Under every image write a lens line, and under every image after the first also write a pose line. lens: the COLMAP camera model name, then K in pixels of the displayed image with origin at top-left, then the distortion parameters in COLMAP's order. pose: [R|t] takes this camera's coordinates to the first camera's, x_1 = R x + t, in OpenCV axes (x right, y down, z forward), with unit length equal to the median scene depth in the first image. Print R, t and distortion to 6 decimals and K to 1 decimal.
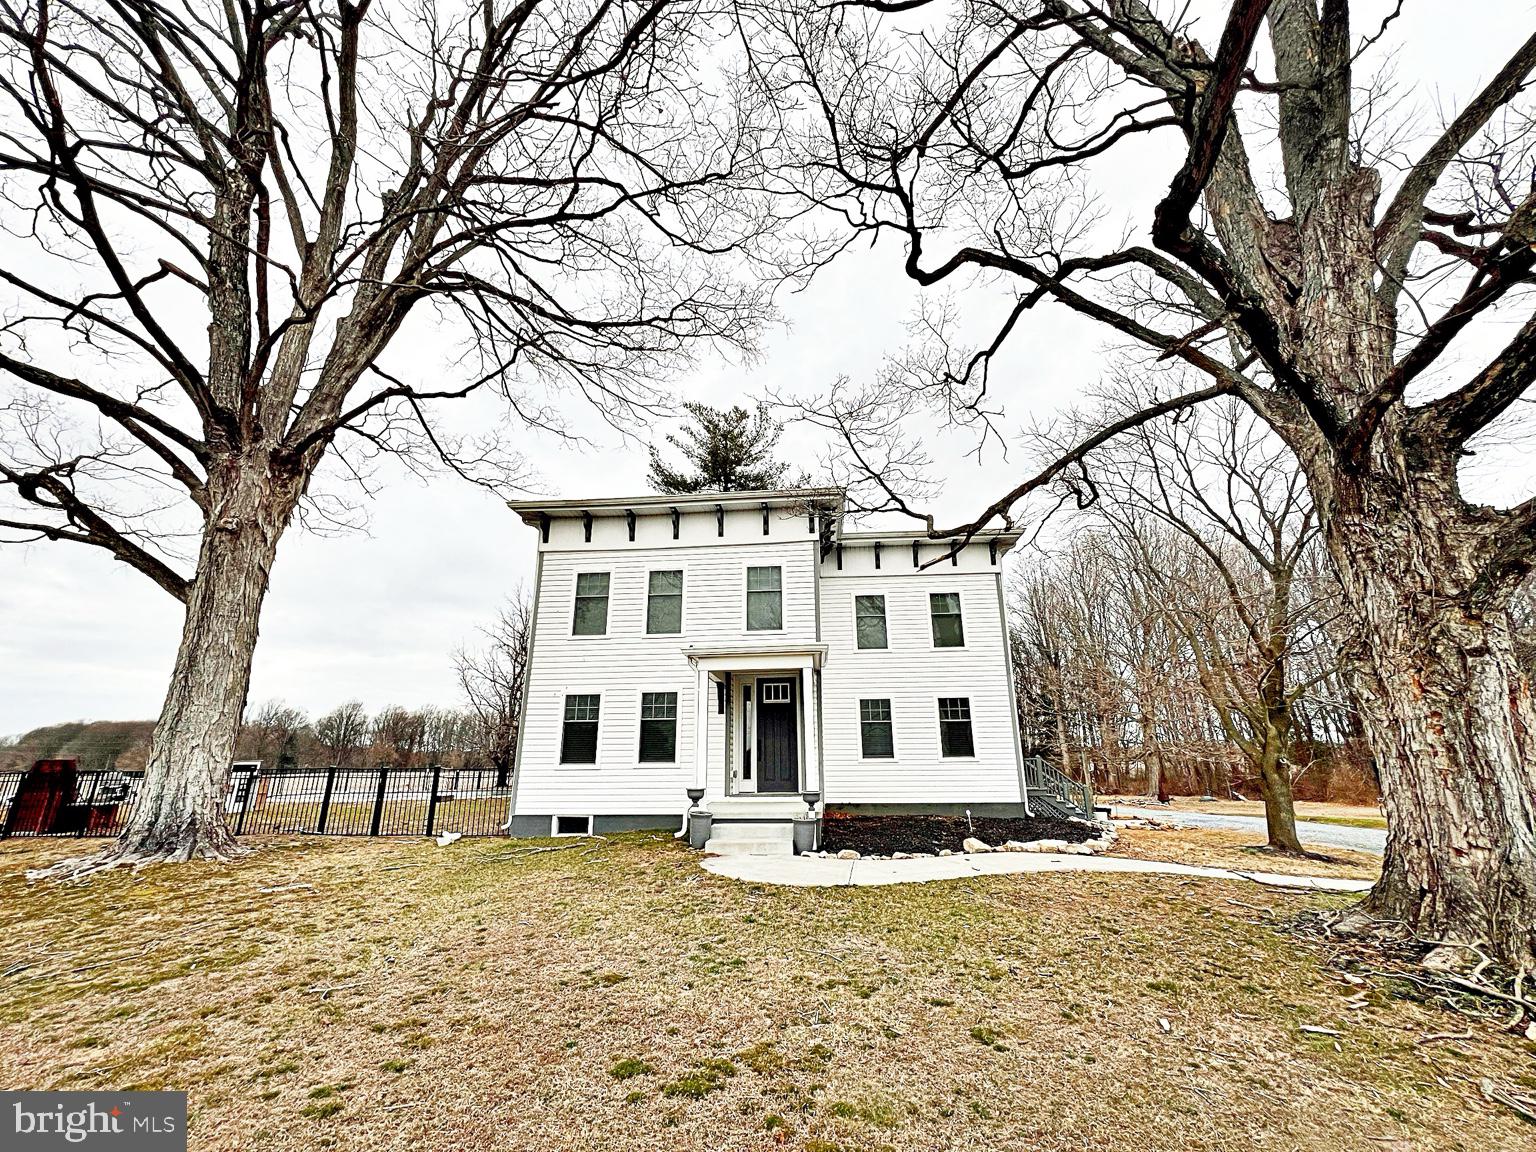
lens RADIAL K [[611.7, 0, 768.0], [0, 611.7, 576.0], [0, 0, 1]] dist [-0.001782, -0.000178]
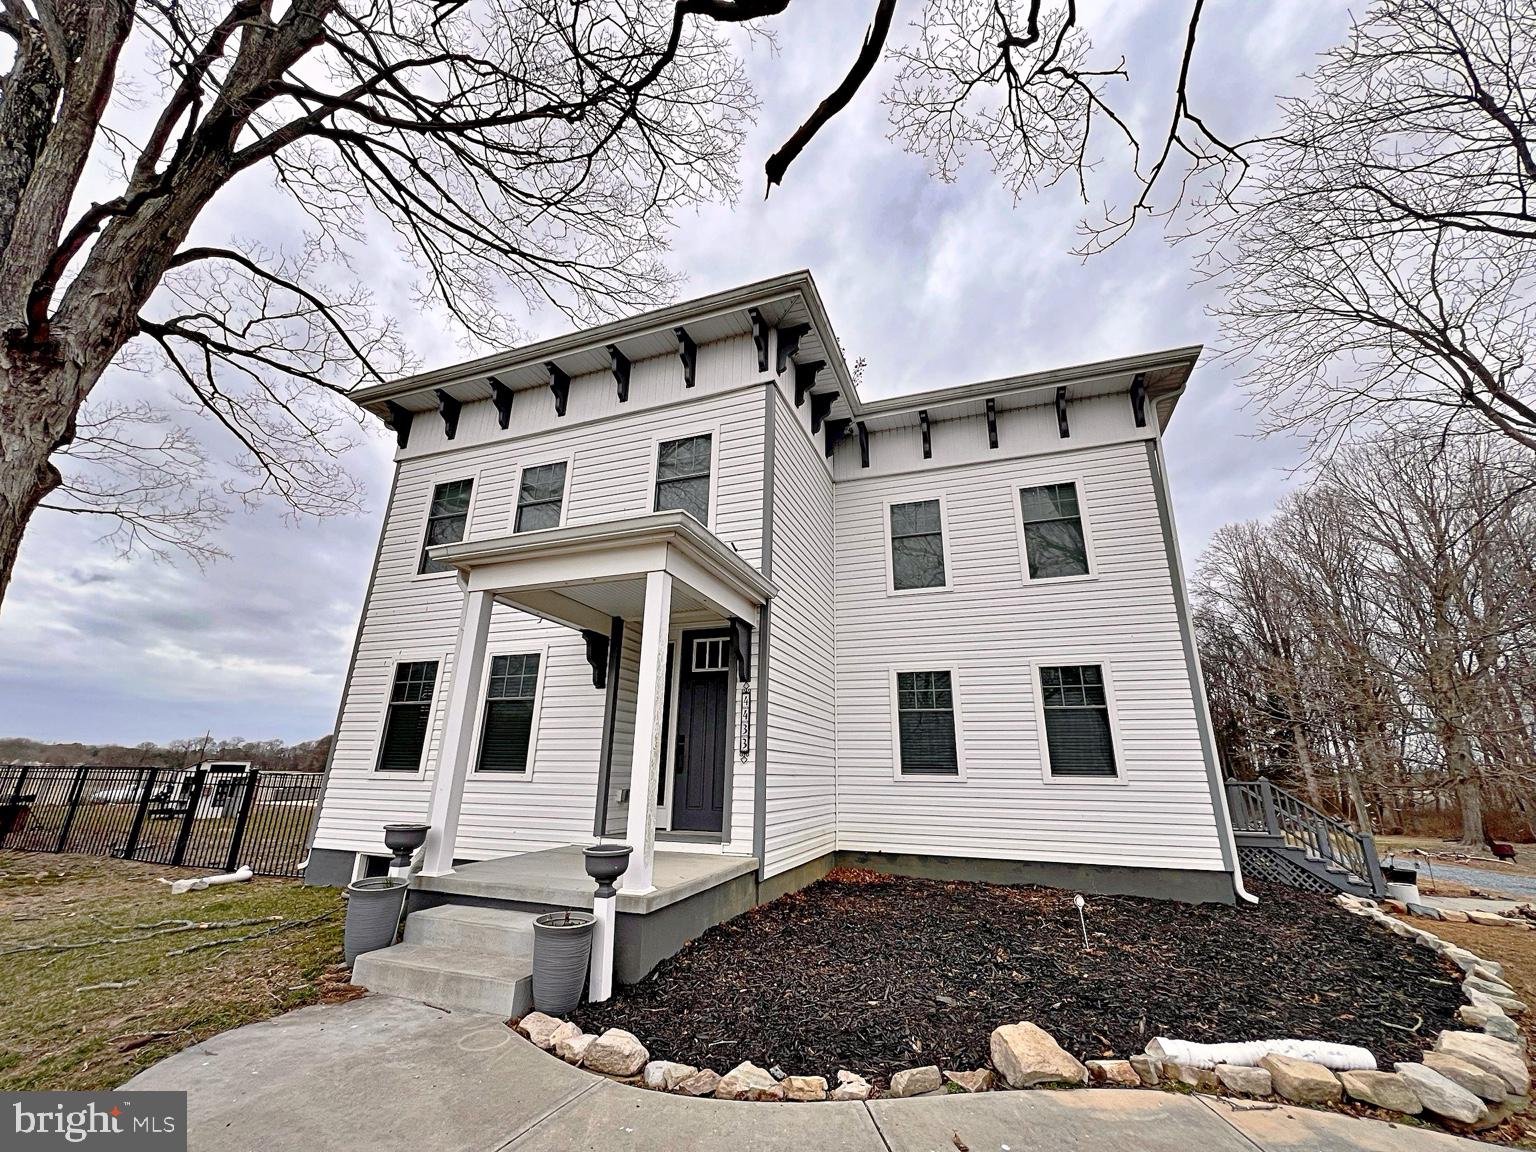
lens RADIAL K [[611.7, 0, 768.0], [0, 611.7, 576.0], [0, 0, 1]] dist [-0.001782, -0.000178]
pose [[0.965618, -0.057404, -0.253547, 0.185753], [0.051860, 0.998248, -0.028504, 0.120435], [0.254739, 0.014375, 0.966903, 0.403600]]
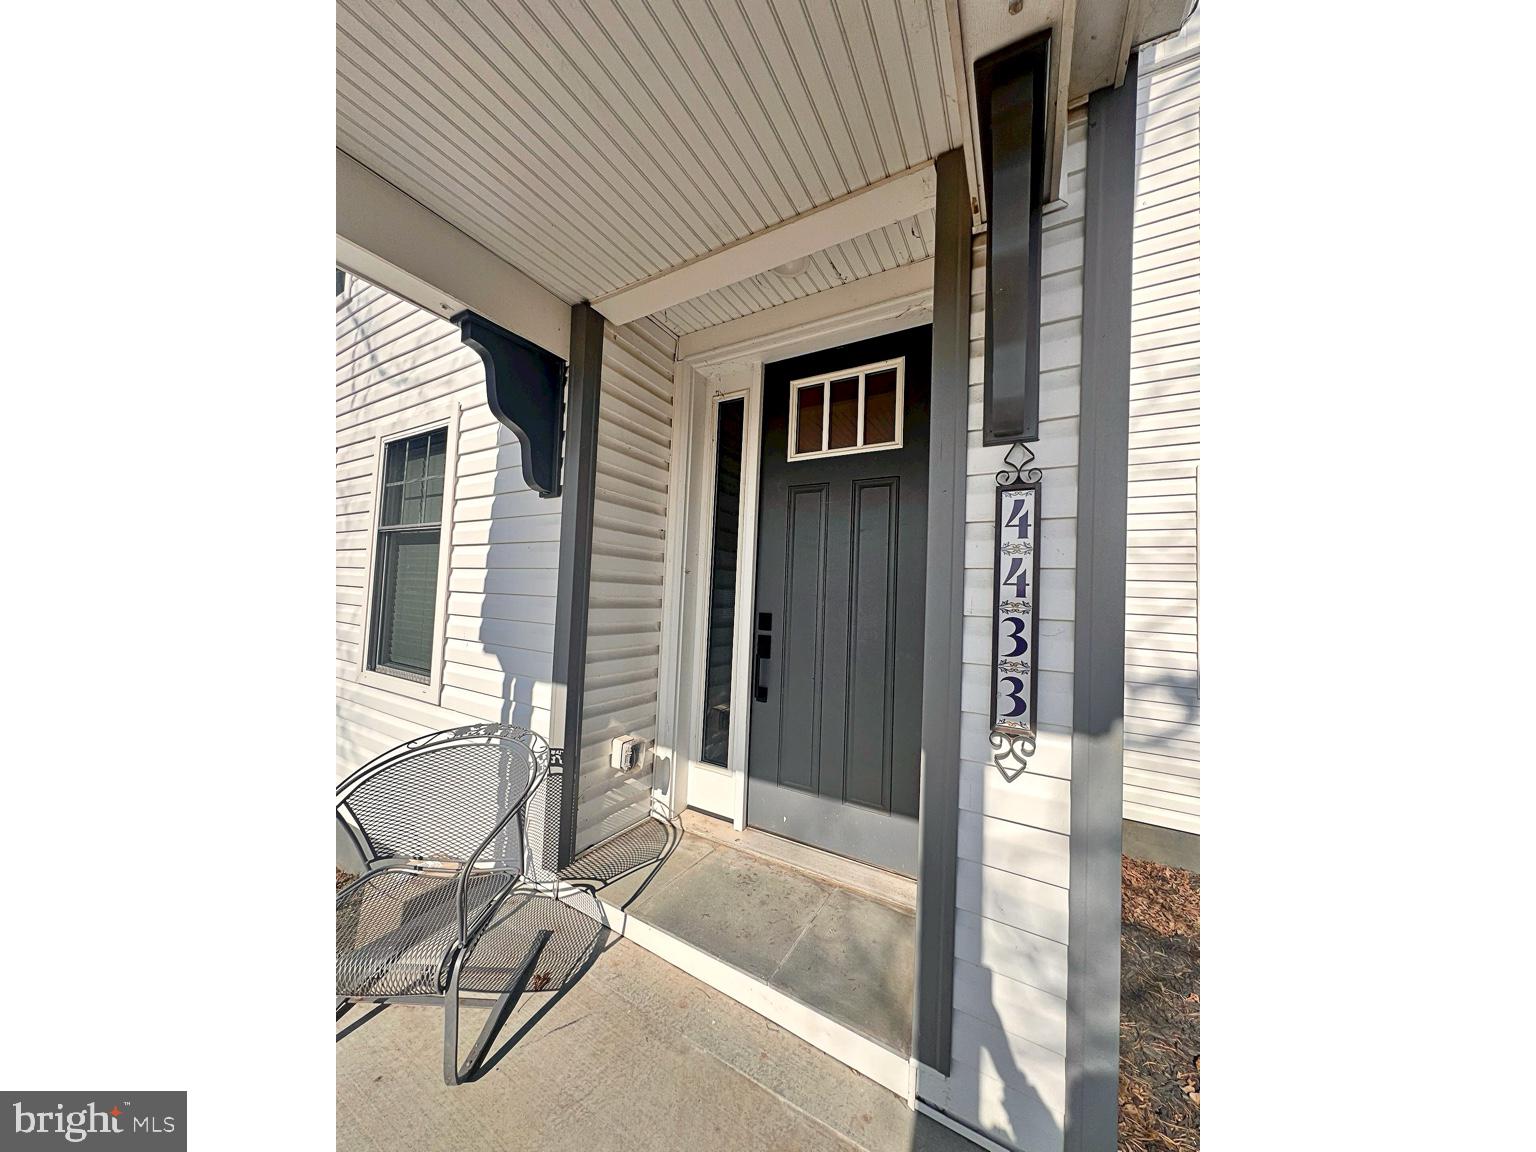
lens RADIAL K [[459.4, 0, 768.0], [0, 459.4, 576.0], [0, 0, 1]] dist [-0.001547, -0.000051]
pose [[0.911593, 0.028904, -0.410077, 0.051111], [0.069362, 0.972410, 0.222730, 0.183965], [0.405200, -0.231483, 0.884437, 0.729087]]
